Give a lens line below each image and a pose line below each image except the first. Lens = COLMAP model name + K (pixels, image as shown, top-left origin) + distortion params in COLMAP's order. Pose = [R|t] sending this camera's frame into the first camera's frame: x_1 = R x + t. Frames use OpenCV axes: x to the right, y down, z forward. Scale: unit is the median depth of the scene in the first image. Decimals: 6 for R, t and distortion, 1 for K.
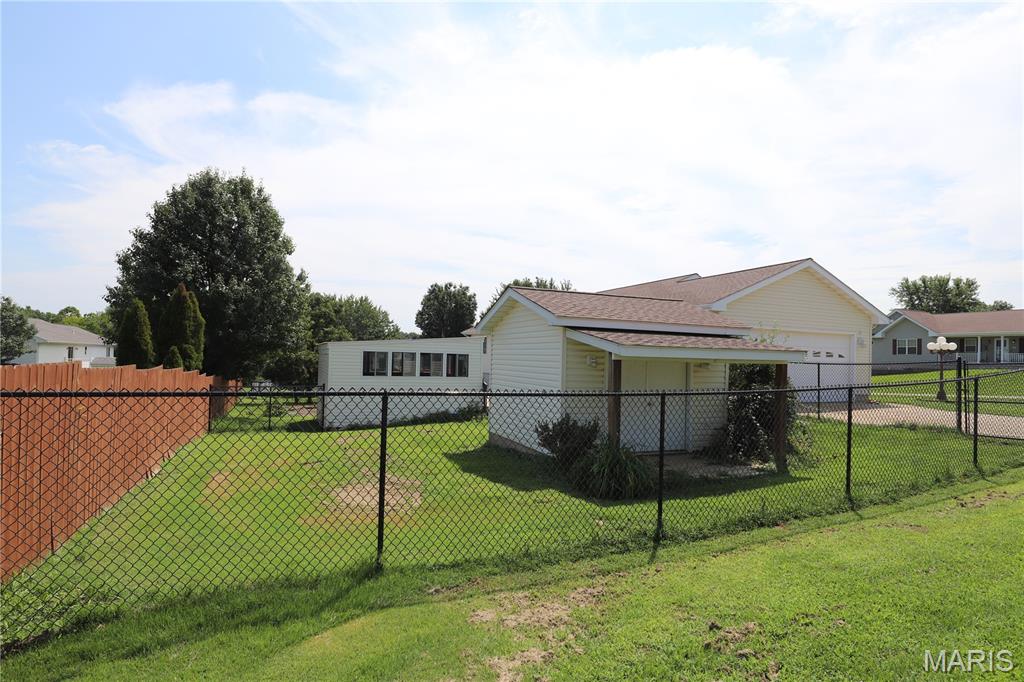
lens RADIAL K [[518.0, 0, 510.8], [0, 518.0, 339.1], [0, 0, 1]] dist [-0.027078, -0.000967]
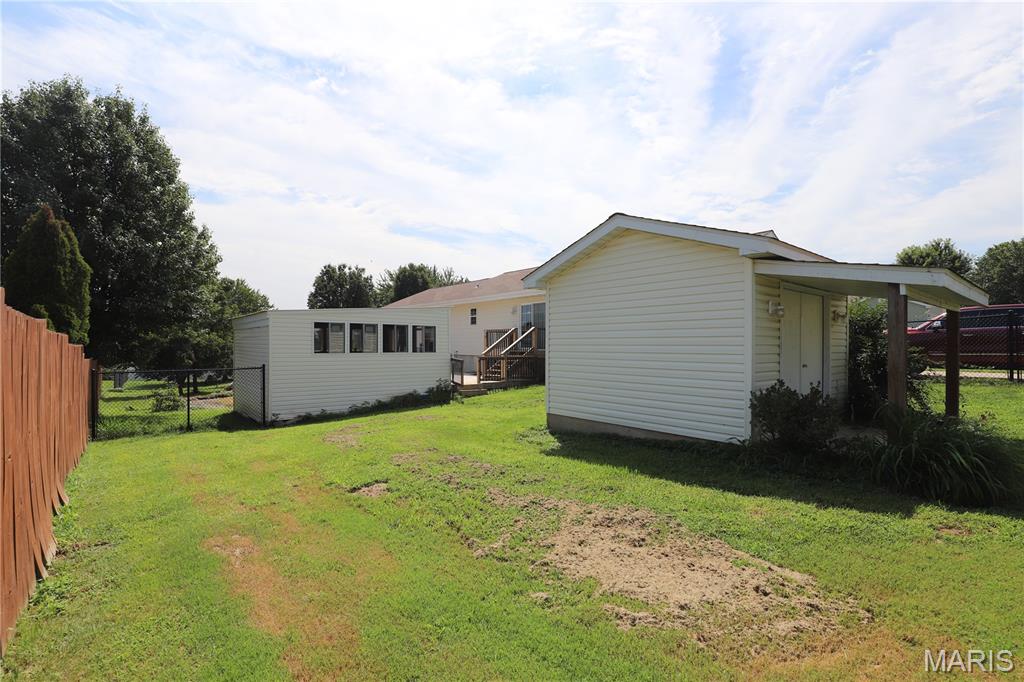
lens RADIAL K [[468.1, 0, 513.0], [0, 468.1, 338.9], [0, 0, 1]] dist [-0.033905, 0.005433]
pose [[0.962643, -0.019438, 0.270076, -0.146043], [0.011302, 0.999435, 0.031650, 0.023695], [-0.270539, -0.027415, 0.962319, 0.183786]]
